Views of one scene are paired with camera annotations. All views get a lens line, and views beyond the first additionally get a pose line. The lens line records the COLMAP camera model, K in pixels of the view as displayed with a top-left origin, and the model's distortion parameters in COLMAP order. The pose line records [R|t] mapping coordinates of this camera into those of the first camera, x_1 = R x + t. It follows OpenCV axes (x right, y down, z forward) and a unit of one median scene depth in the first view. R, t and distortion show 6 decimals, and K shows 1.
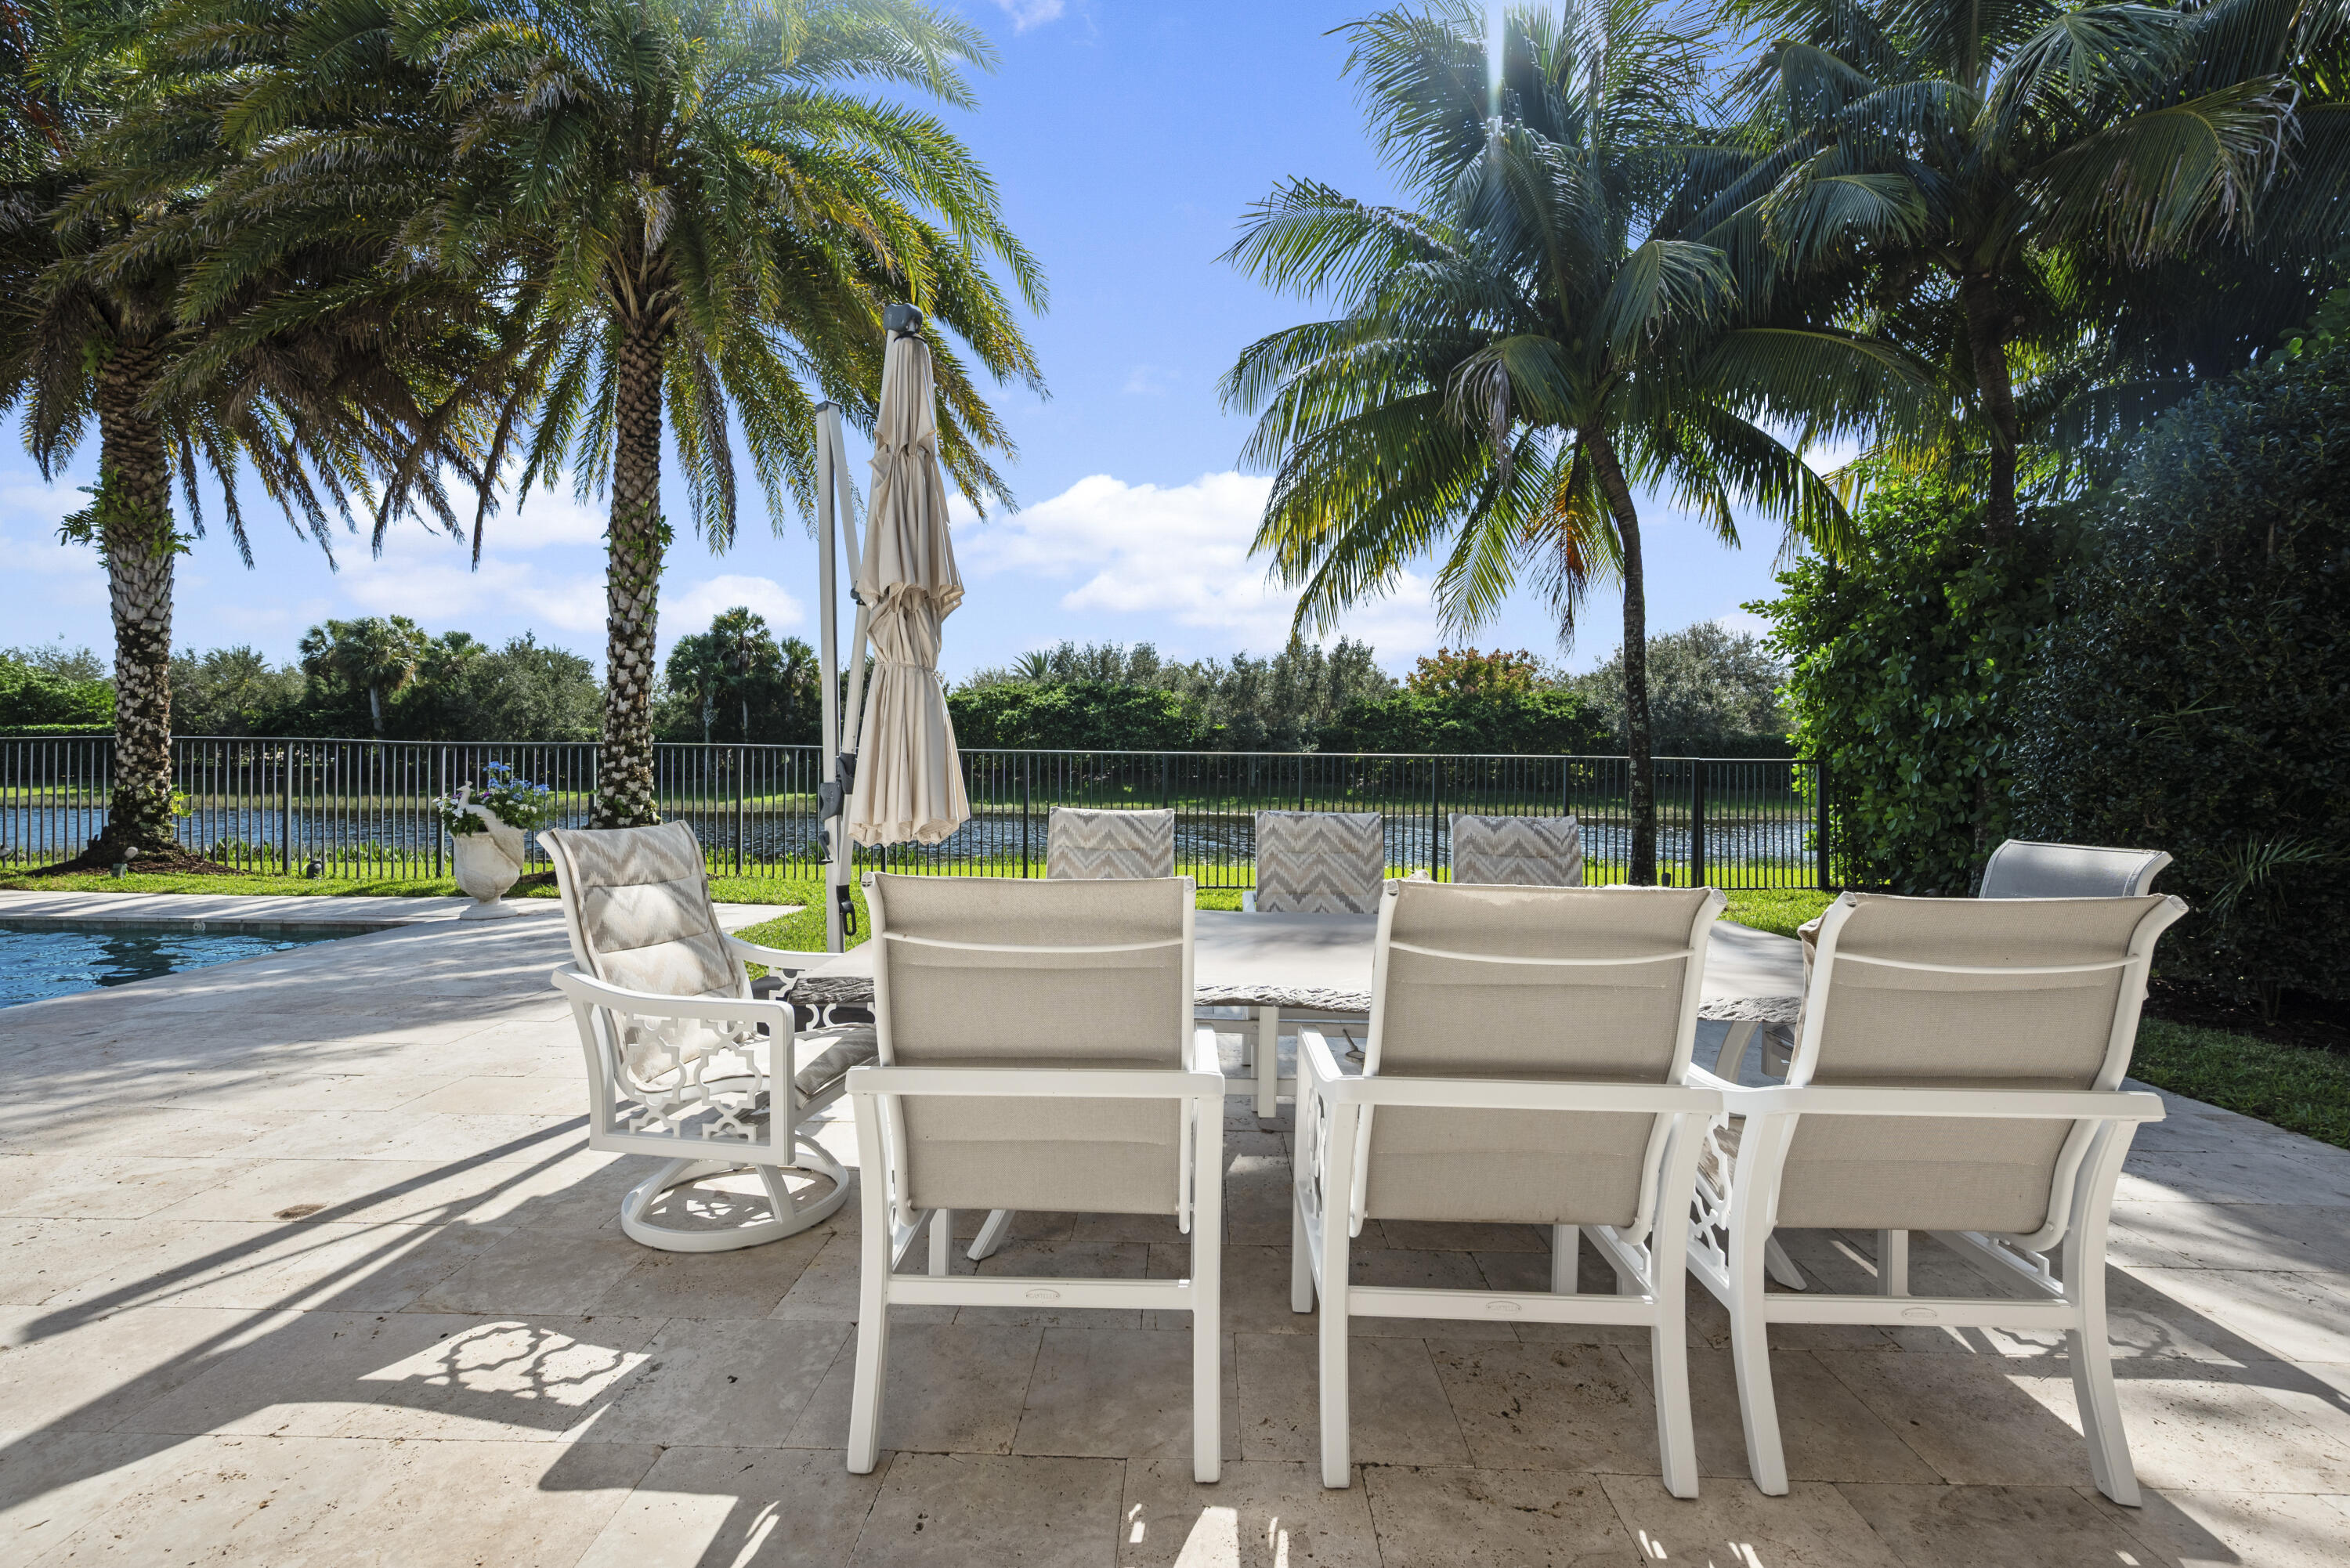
lens RADIAL K [[1026.5, 0, 1172.8], [0, 1026.5, 779.4], [0, 0, 1]] dist [-0.000262, 0.000554]
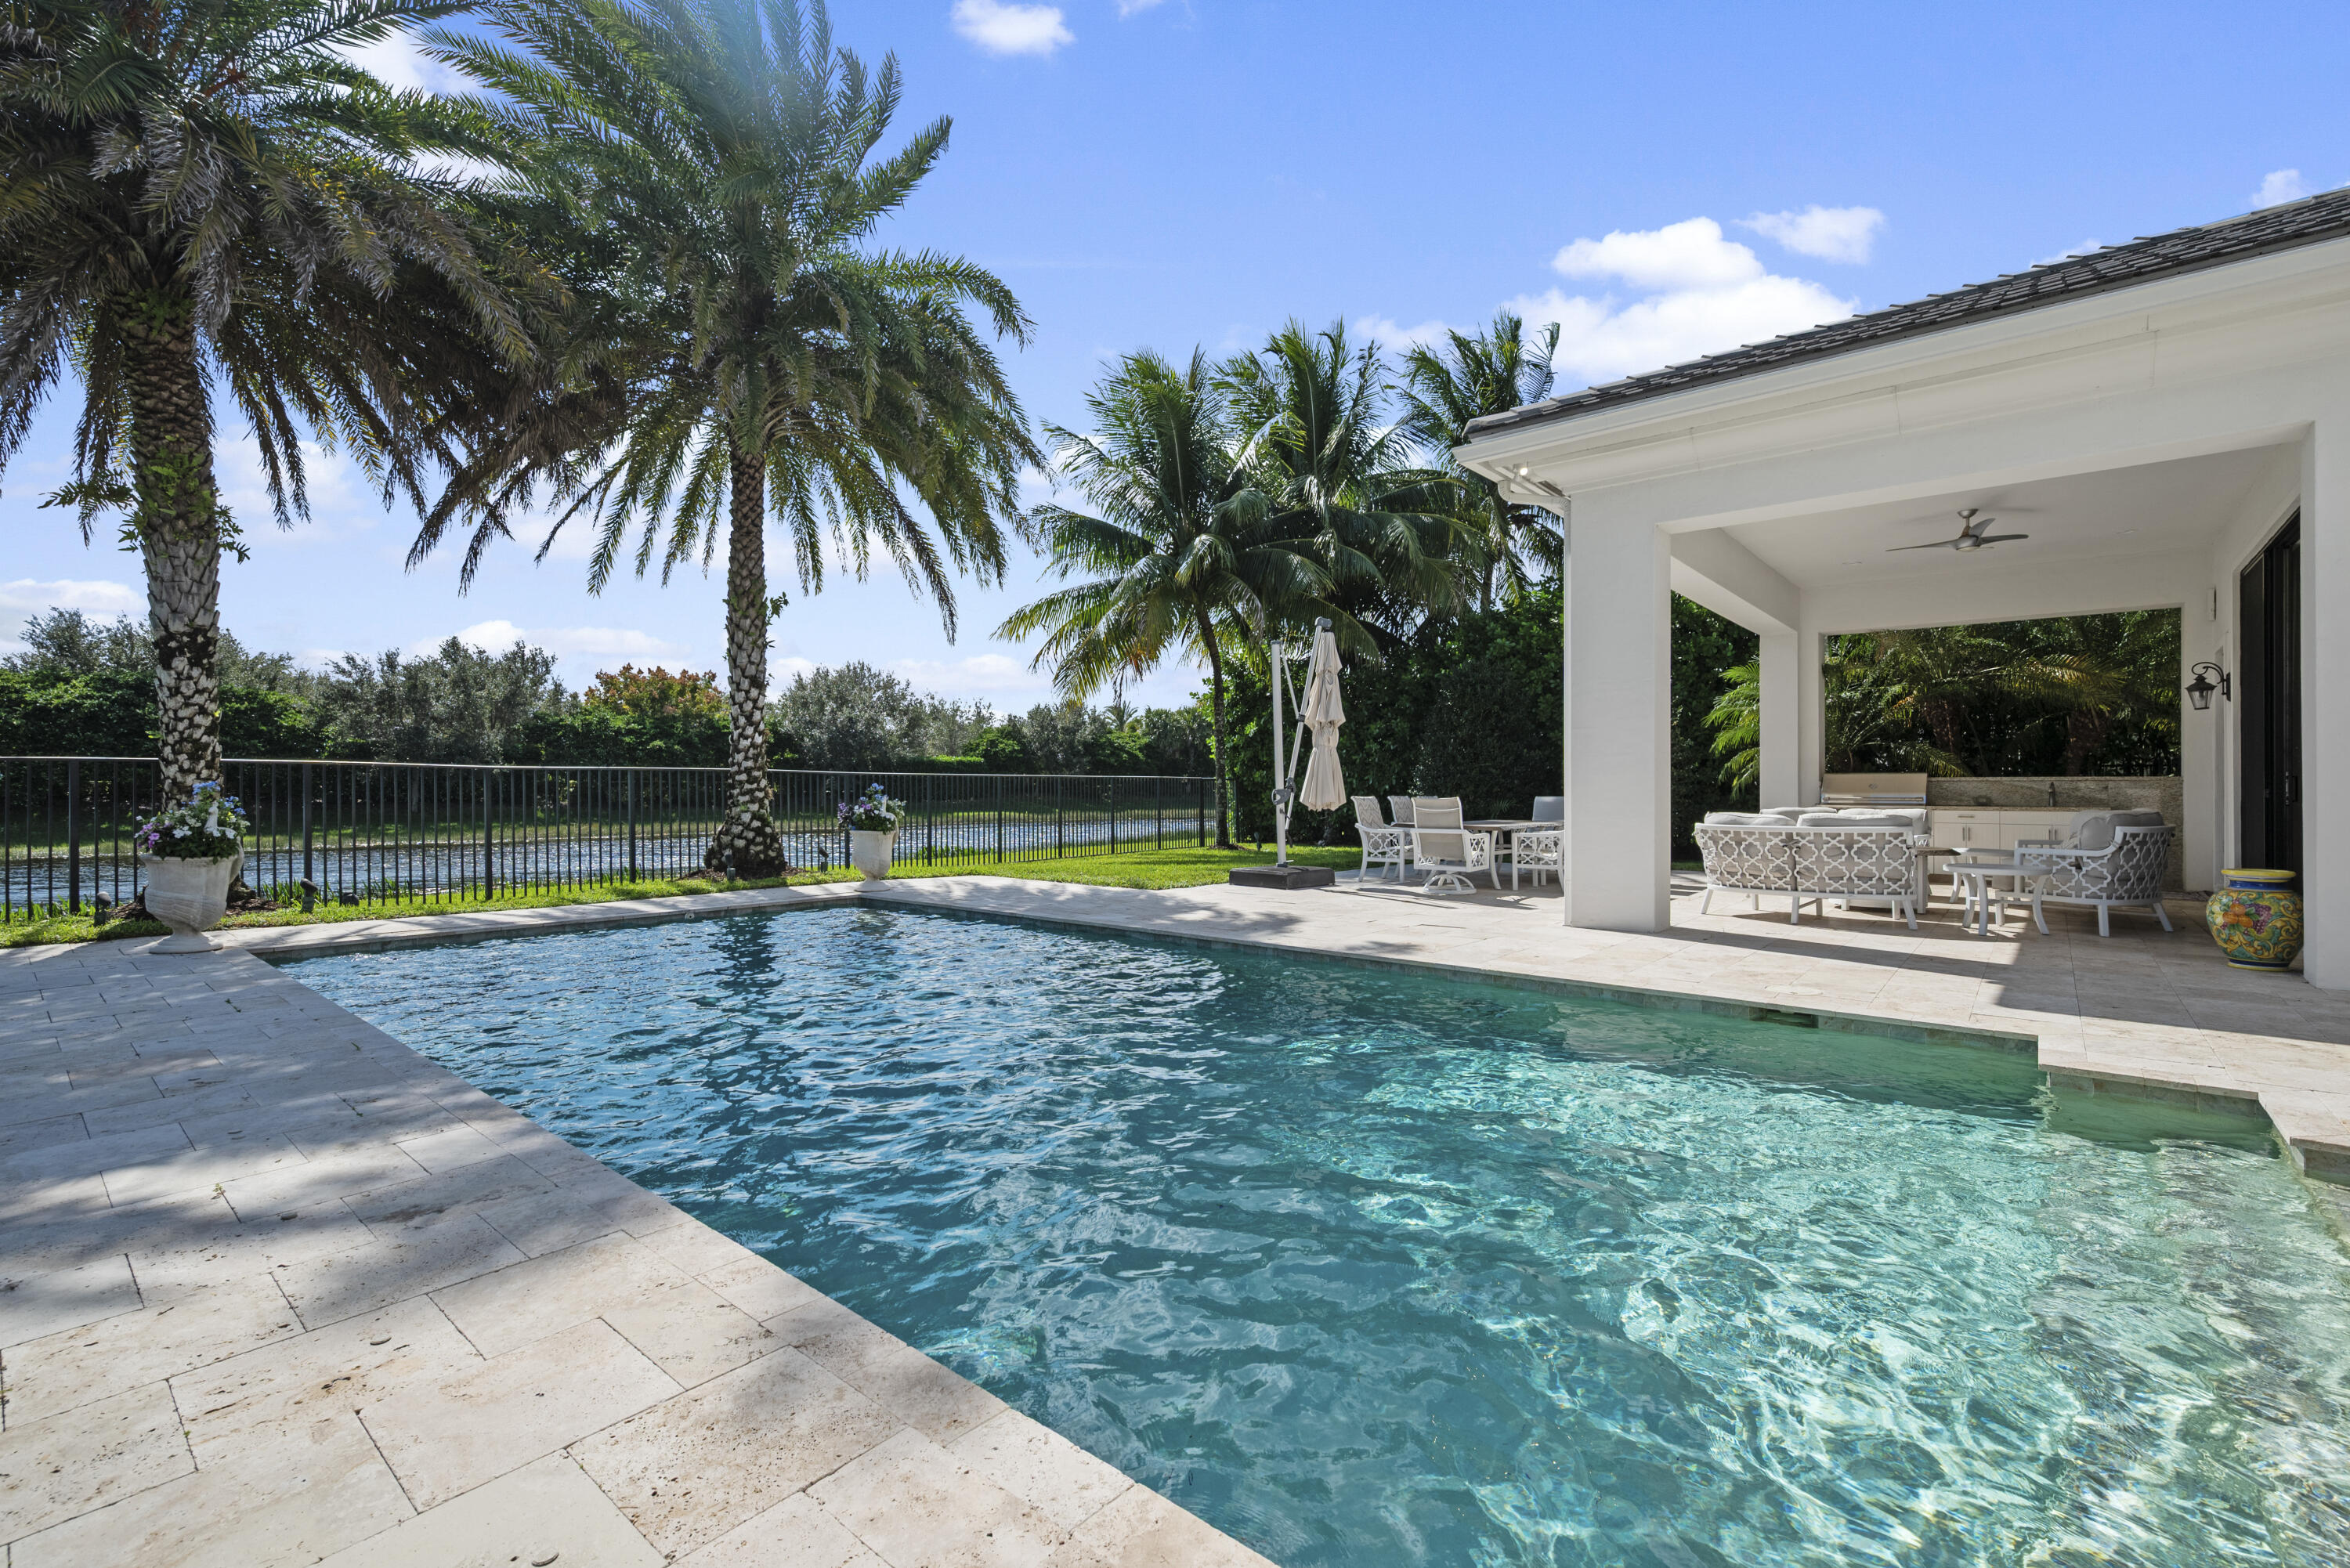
lens RADIAL K [[1026.5, 0, 1189.3], [0, 1026.5, 803.6], [0, 0, 1]] dist [-0.000262, 0.000554]
pose [[0.625372, -0.023155, 0.779983, -0.187011], [0.018602, 0.999718, 0.014763, -0.000185], [-0.780105, 0.005277, 0.625626, -0.031871]]
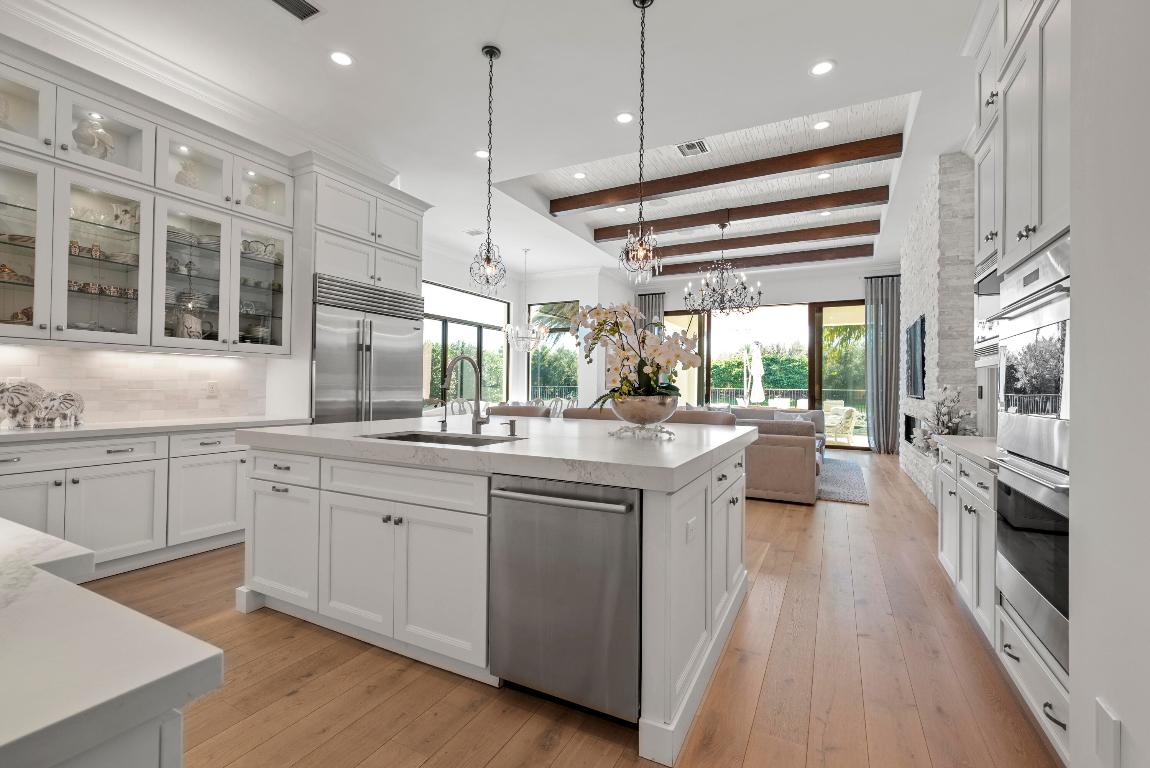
lens RADIAL K [[502.4, 0, 571.9], [0, 502.4, 378.7], [0, 0, 1]] dist [-0.000262, 0.000554]
pose [[0.897006, -0.007643, -0.441953, 0.015018], [-0.008413, 0.999374, -0.034360, 0.001681], [0.441939, 0.034539, 0.896380, -0.244603]]
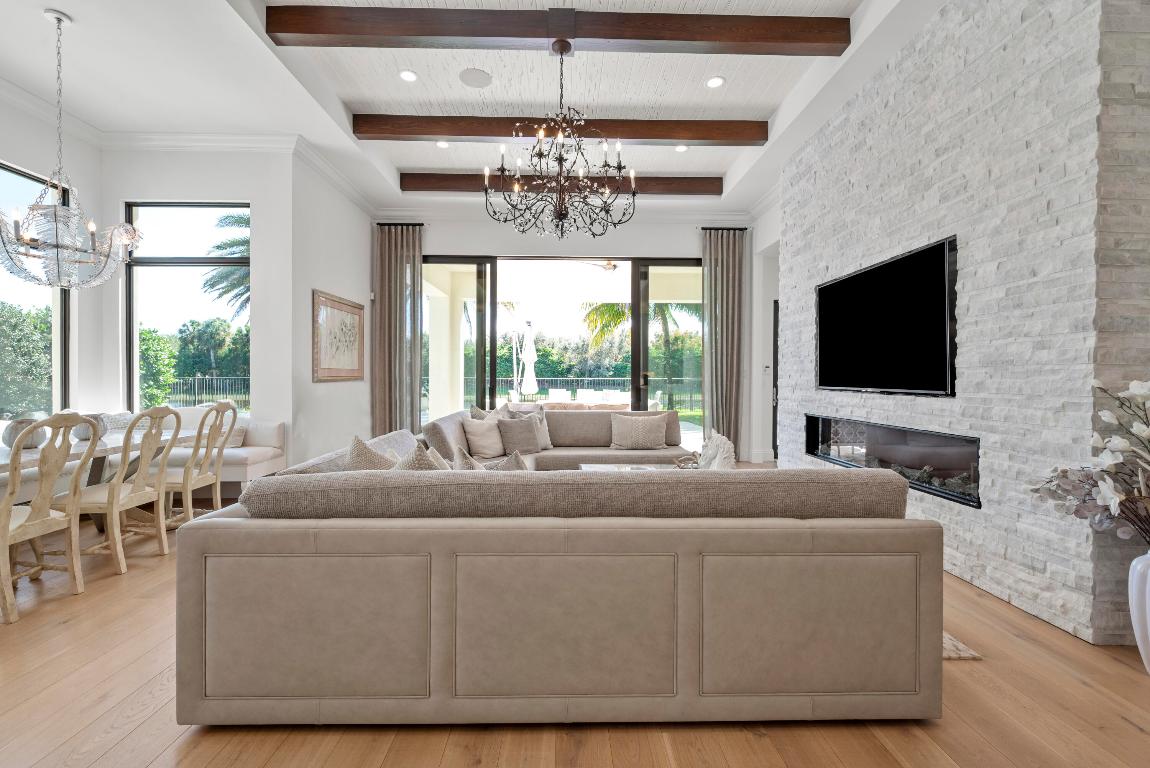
lens RADIAL K [[502.4, 0, 577.1], [0, 502.4, 382.7], [0, 0, 1]] dist [-0.000262, 0.000554]
pose [[0.998539, -0.008179, 0.053410, -0.007652], [0.008460, 0.999952, -0.005029, 0.000247], [-0.053366, 0.005474, 0.998560, -0.179320]]
